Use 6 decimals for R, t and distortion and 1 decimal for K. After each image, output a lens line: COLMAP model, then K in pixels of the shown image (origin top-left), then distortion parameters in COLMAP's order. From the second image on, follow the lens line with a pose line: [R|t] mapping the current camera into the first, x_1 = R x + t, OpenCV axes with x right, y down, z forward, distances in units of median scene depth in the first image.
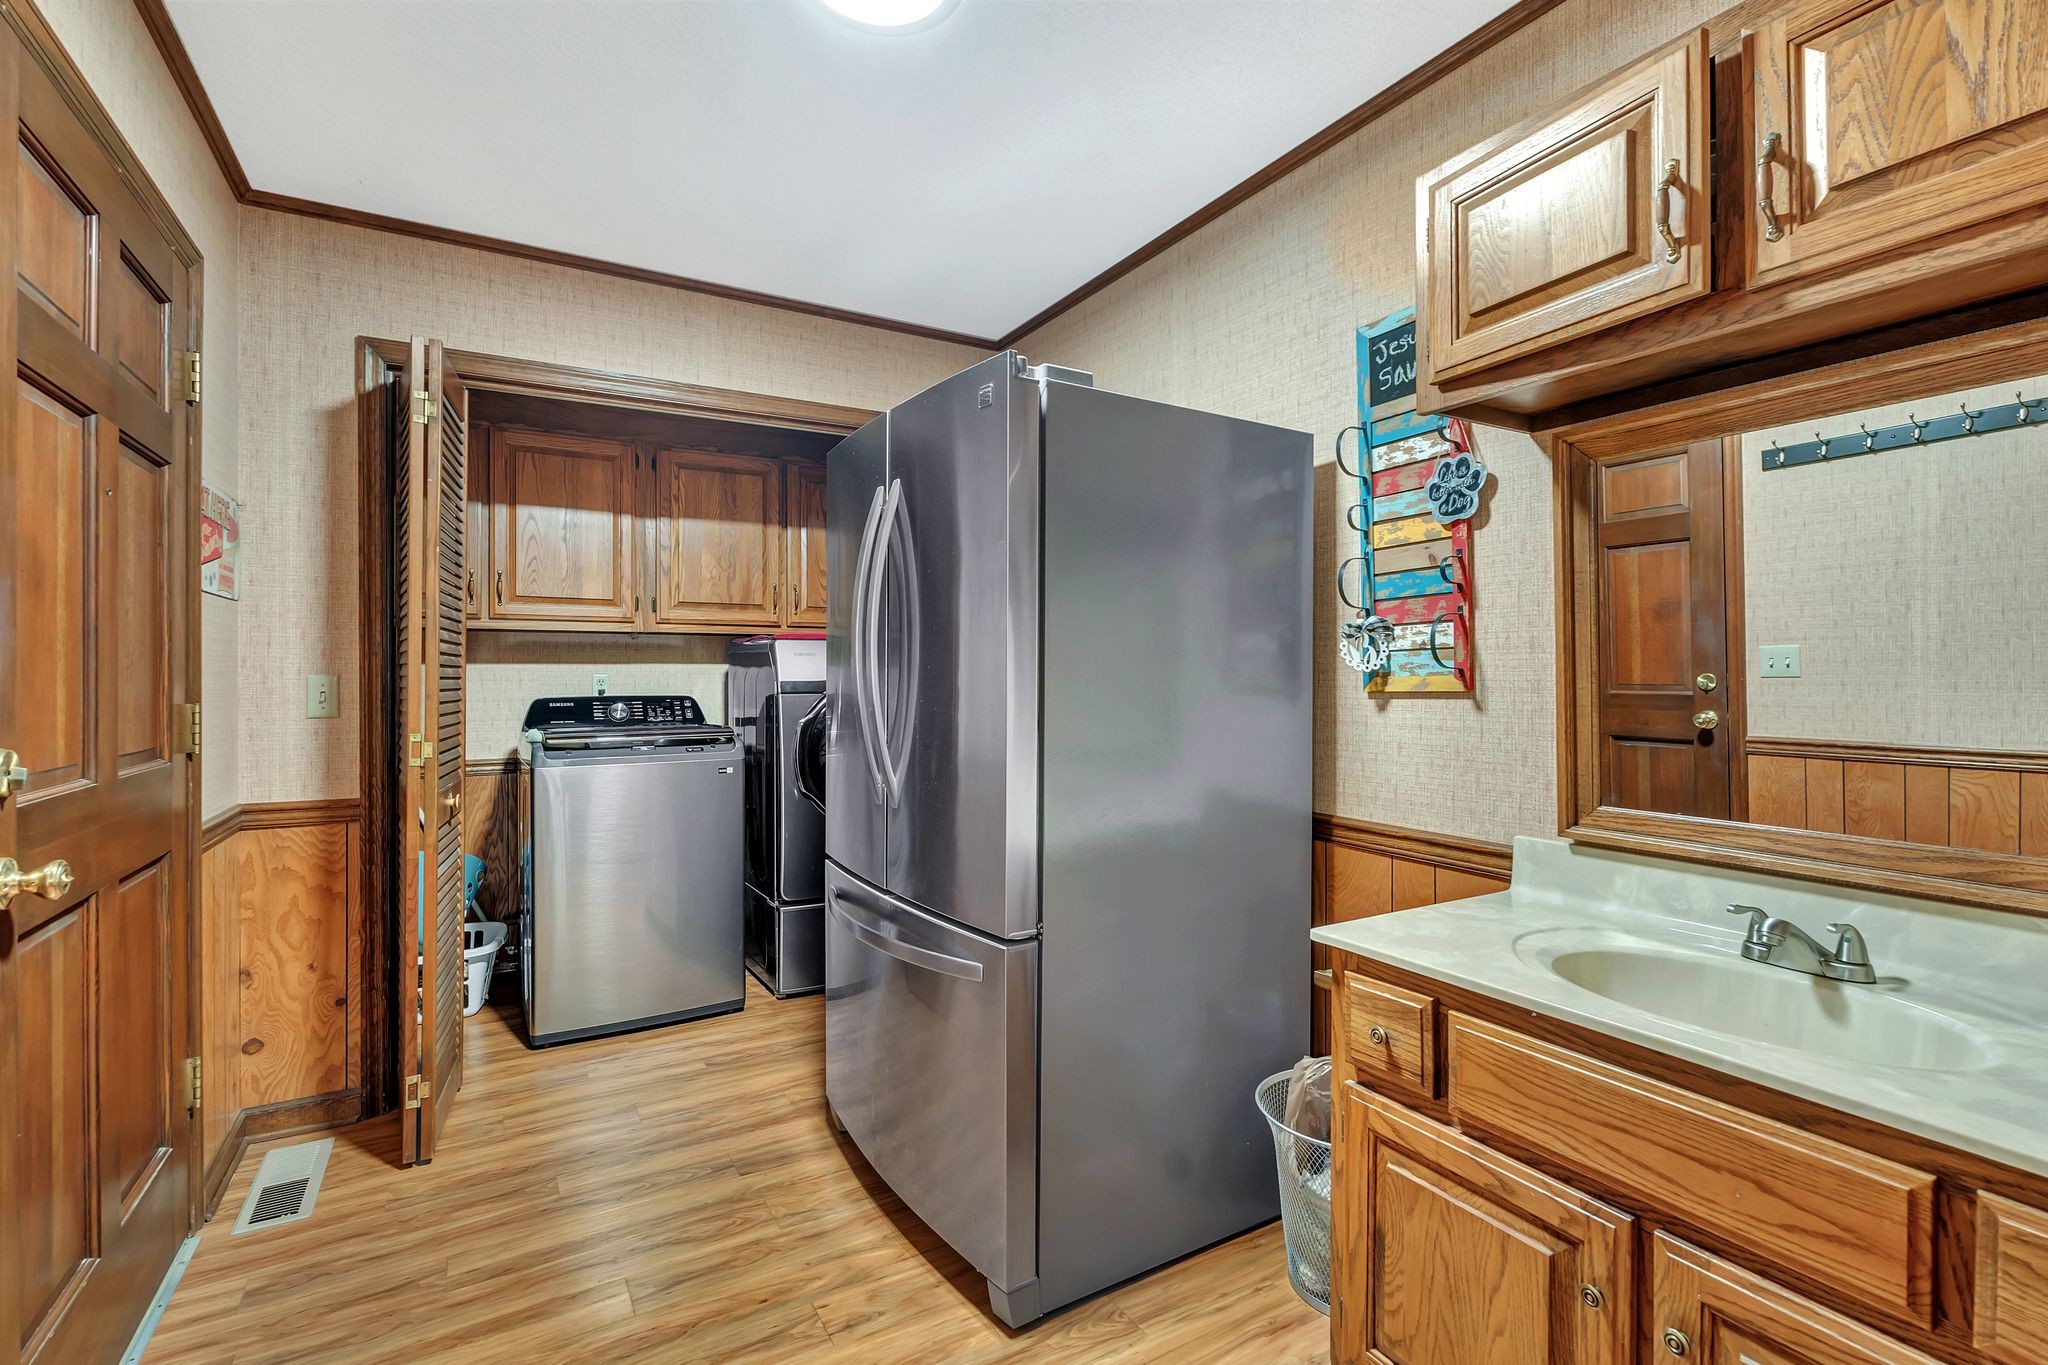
lens RADIAL K [[912.3, 0, 1023.9], [0, 912.3, 669.3], [0, 0, 1]] dist [-0.008741, 0.001424]
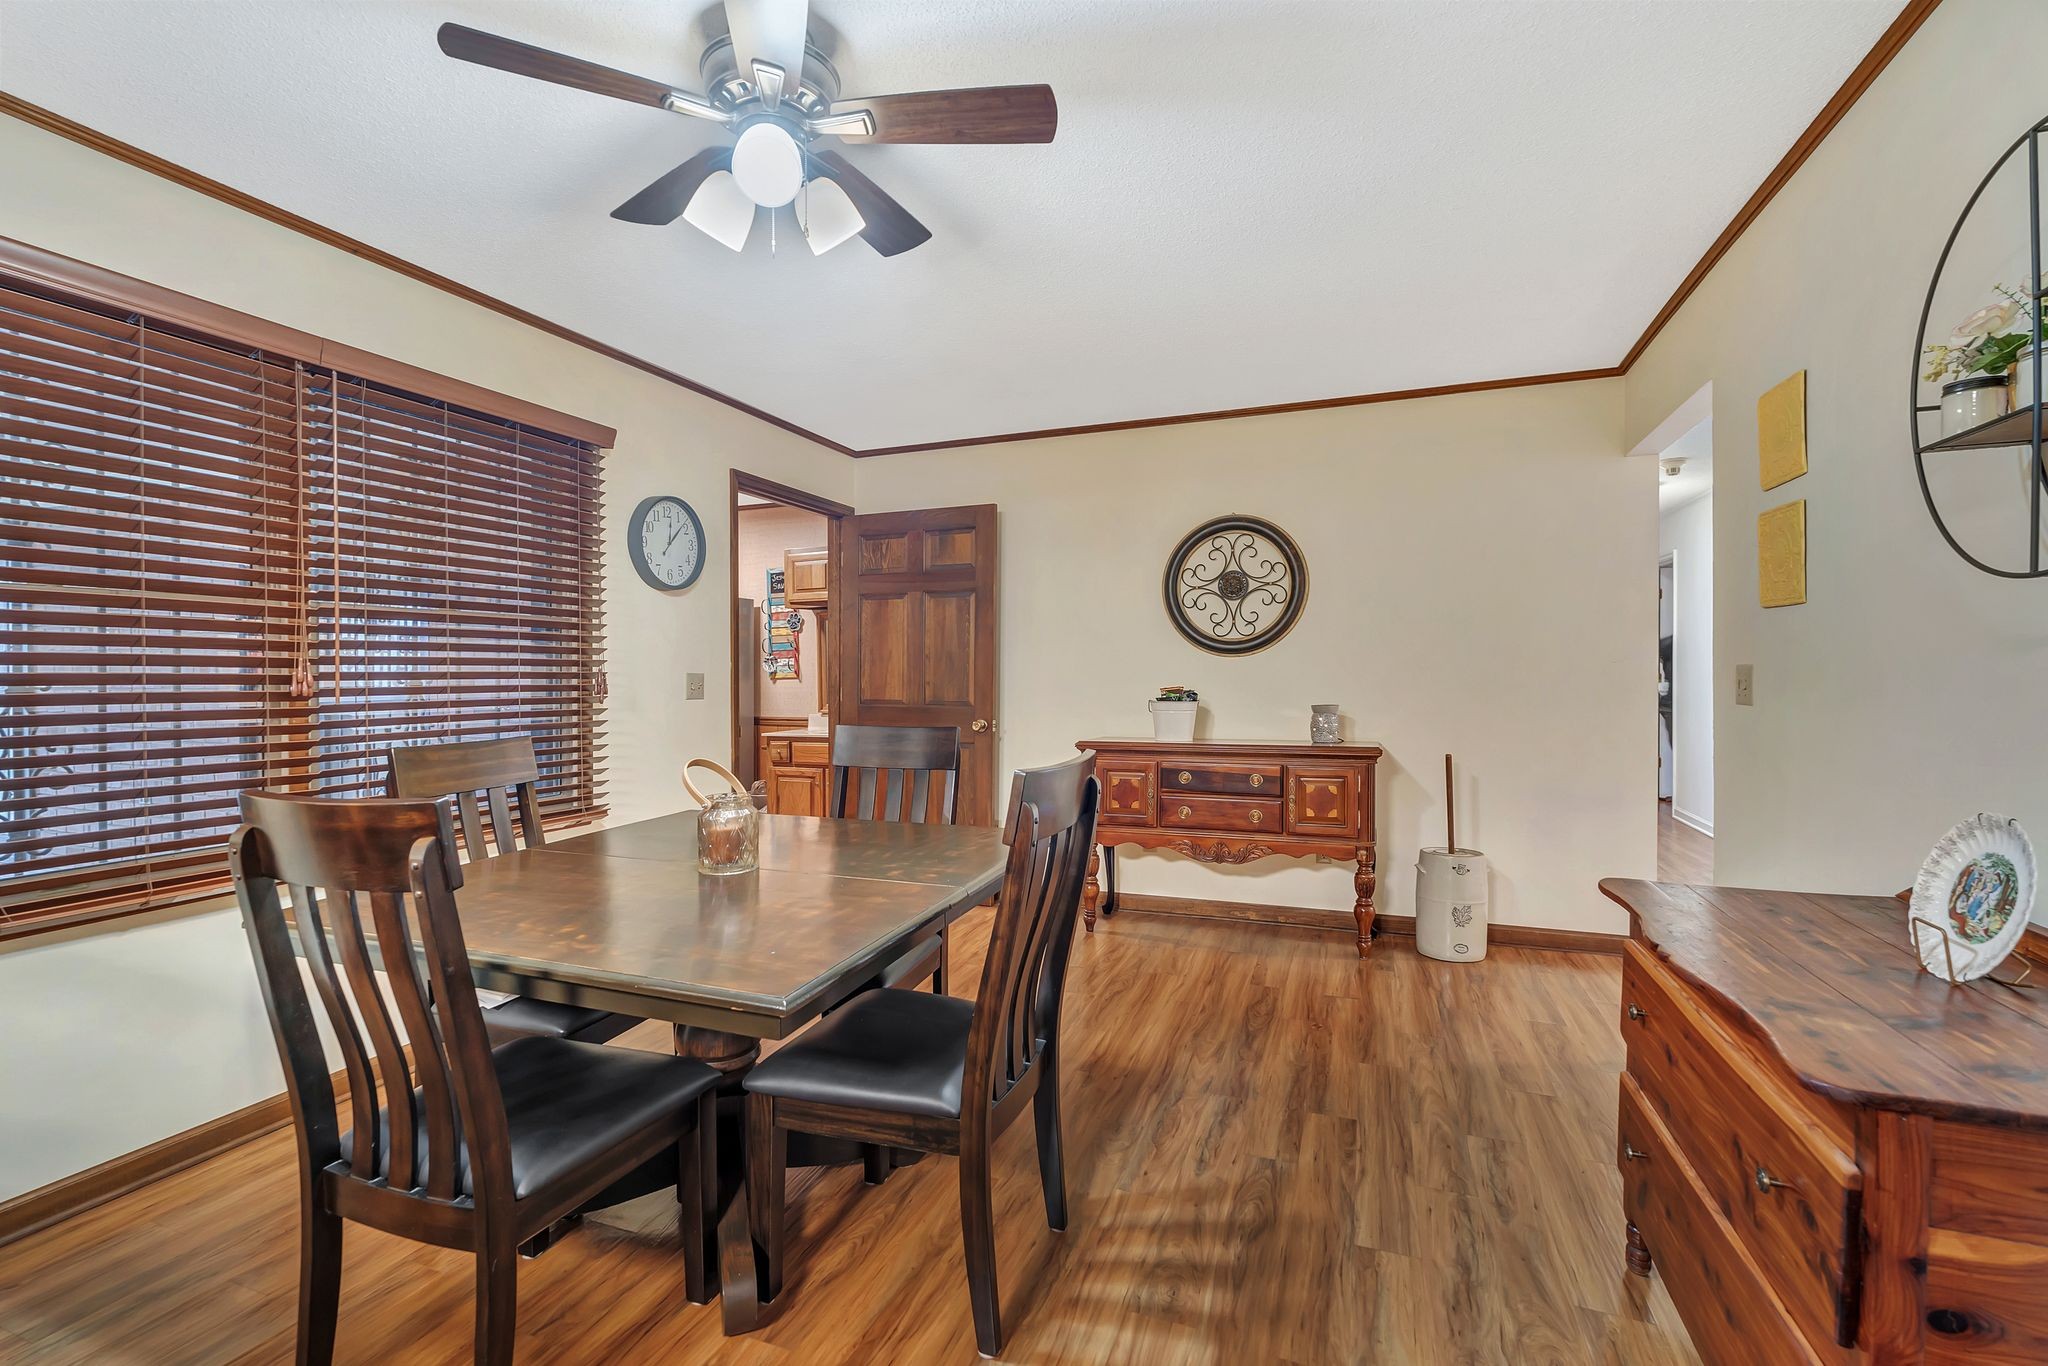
lens RADIAL K [[912.3, 0, 1013.4], [0, 912.3, 665.5], [0, 0, 1]] dist [-0.008741, 0.001424]
pose [[0.791785, -0.008633, 0.610739, -0.974999], [0.010961, 0.999940, -0.000076, -0.012011], [-0.610701, 0.006755, 0.791832, -2.227397]]
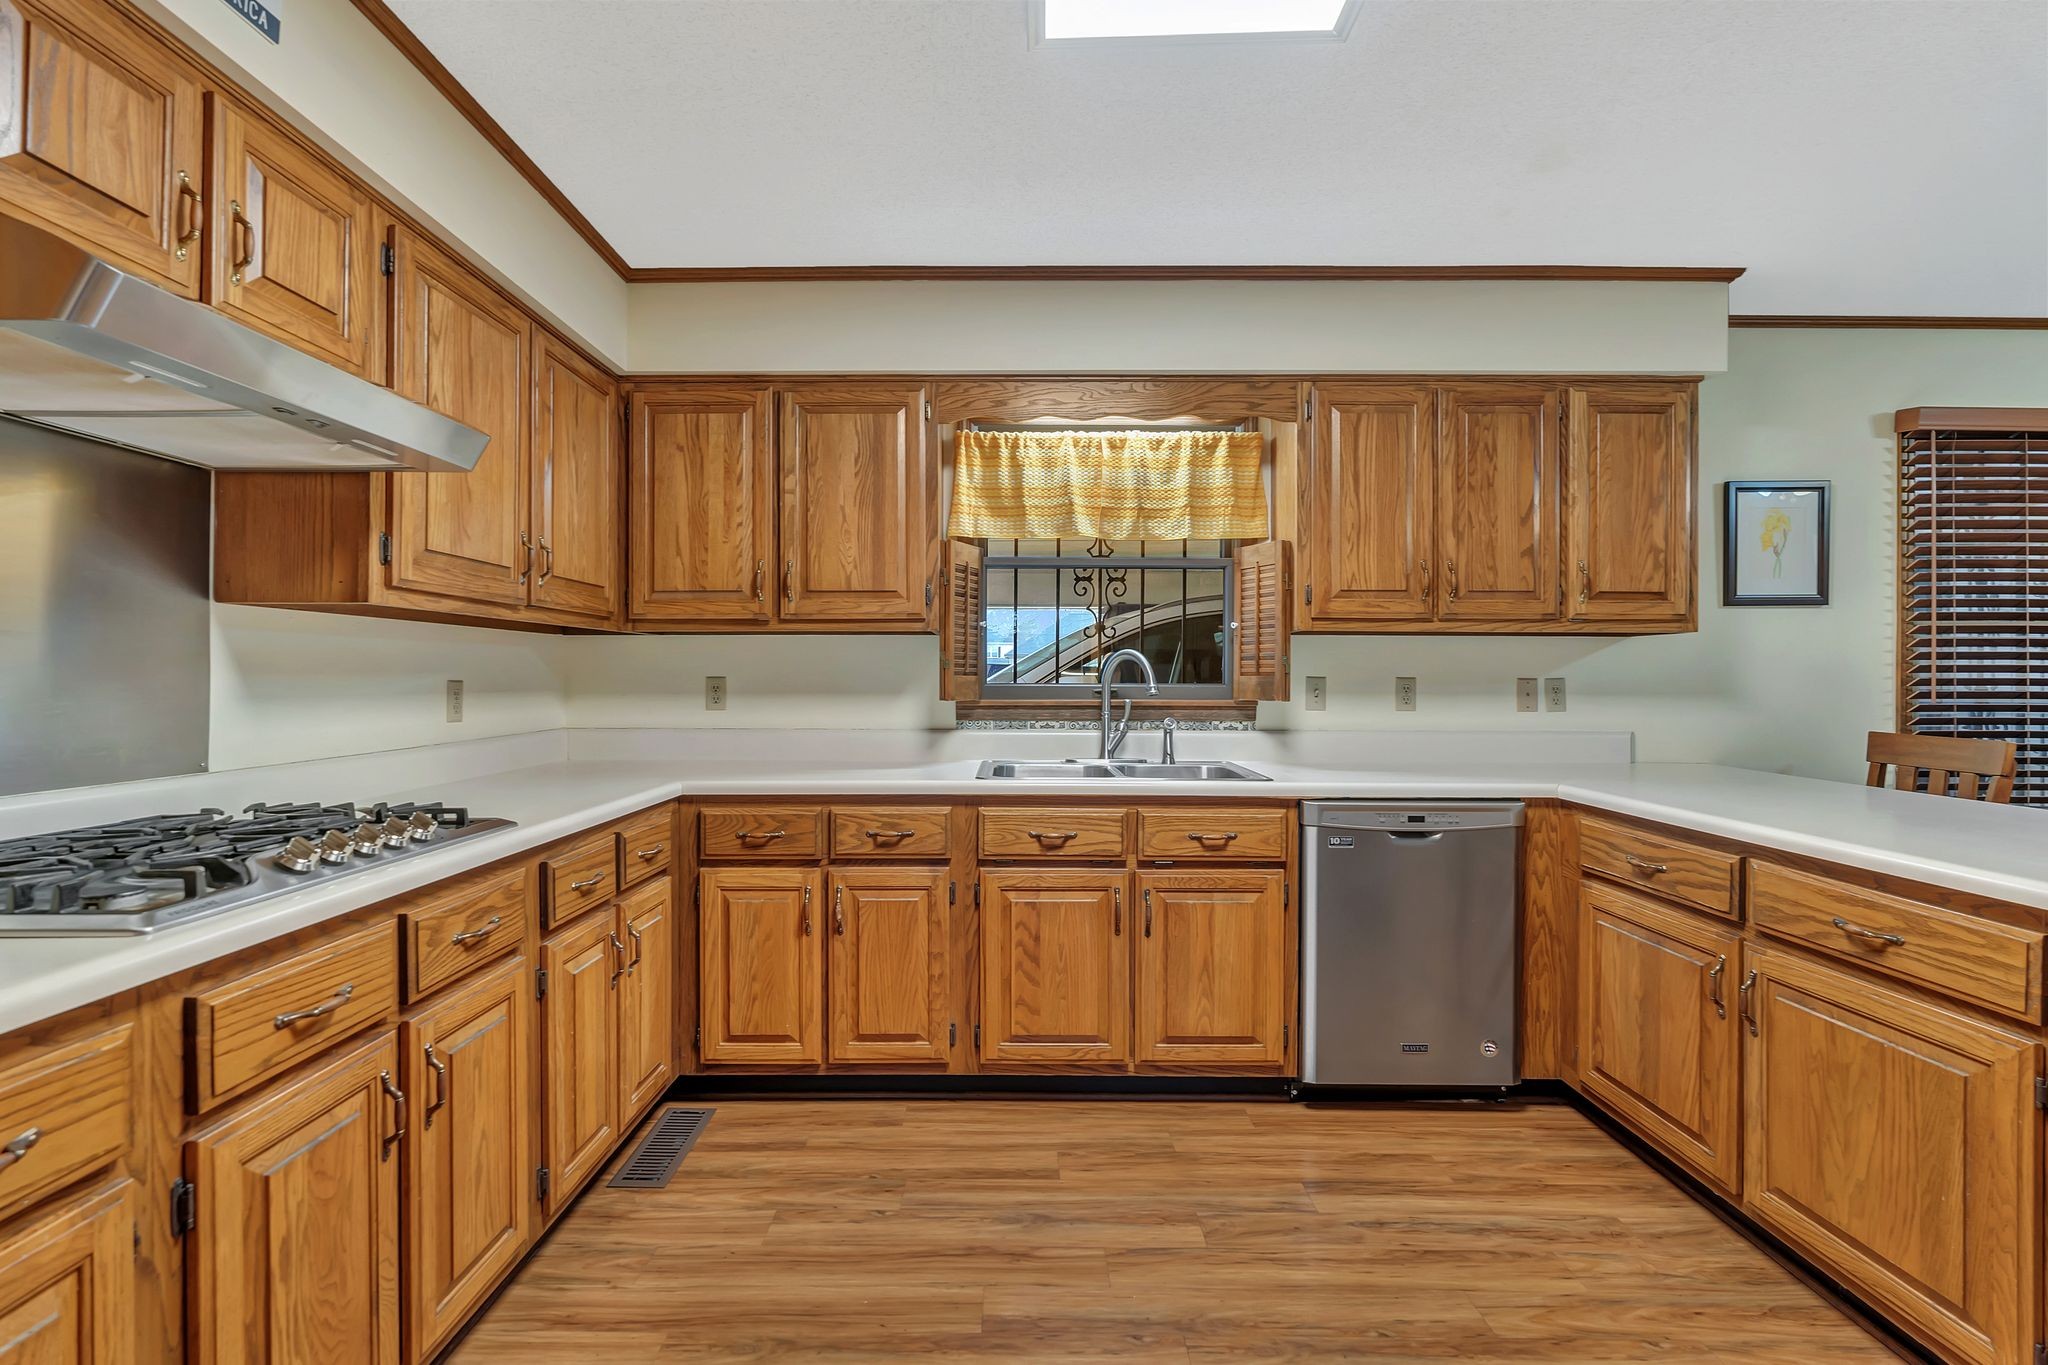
lens RADIAL K [[912.3, 0, 1016.4], [0, 912.3, 684.5], [0, 0, 1]] dist [-0.008741, 0.001424]
pose [[0.856331, 0.006979, -0.516380, -1.548097], [-0.000017, 0.999909, 0.013485, -0.025319], [0.516427, -0.011538, 0.856253, -2.842703]]
